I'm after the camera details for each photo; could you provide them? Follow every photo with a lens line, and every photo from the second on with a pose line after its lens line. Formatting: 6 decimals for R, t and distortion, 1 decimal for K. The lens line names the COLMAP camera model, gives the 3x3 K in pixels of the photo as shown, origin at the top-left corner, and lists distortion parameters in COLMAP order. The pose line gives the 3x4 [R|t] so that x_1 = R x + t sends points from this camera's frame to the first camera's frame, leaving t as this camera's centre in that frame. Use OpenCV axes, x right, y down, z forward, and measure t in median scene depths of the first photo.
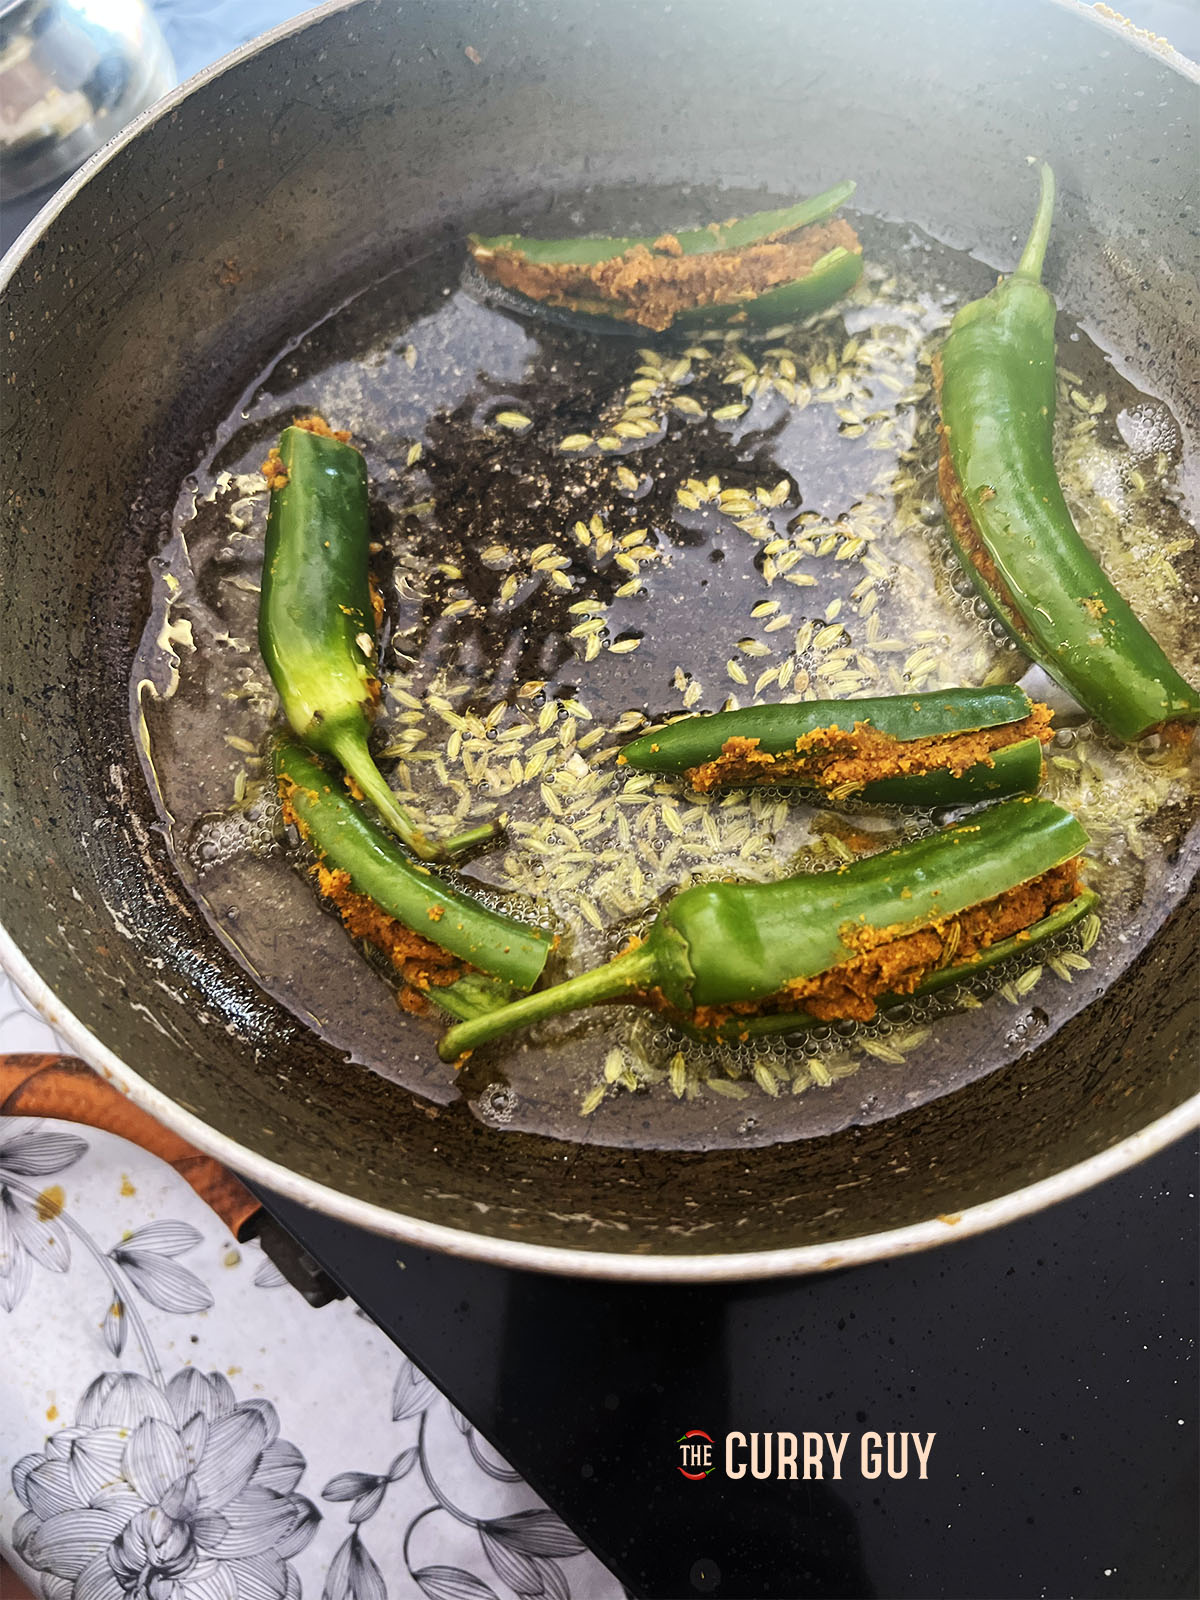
lens RADIAL K [[1270.1, 0, 590.8], [0, 1270.1, 814.8], [0, 0, 1]] dist [0.002685, -0.025723]
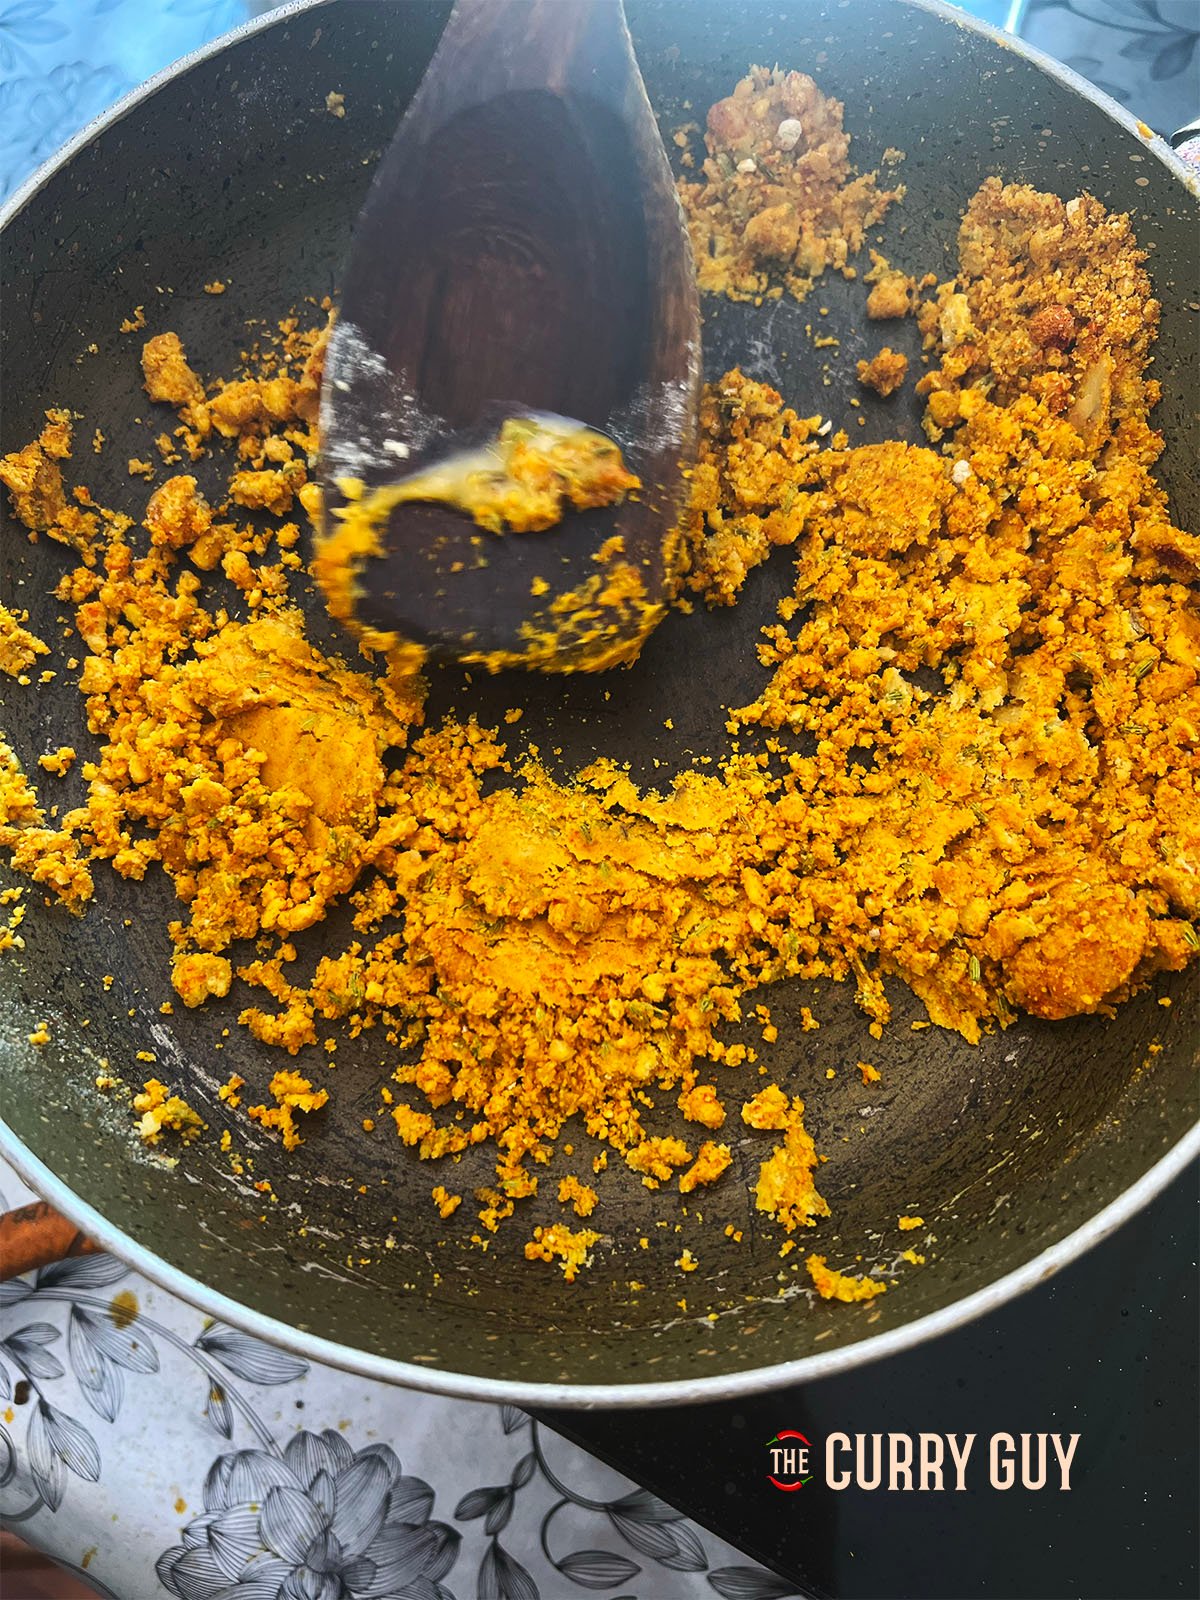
lens RADIAL K [[1270.1, 0, 596.1], [0, 1270.1, 806.2], [0, 0, 1]] dist [0.002685, -0.025723]
pose [[0.929407, -0.345390, 0.130033, -0.124364], [0.329175, 0.935125, 0.131090, -0.206327], [-0.166874, -0.079032, 0.982806, -0.000169]]
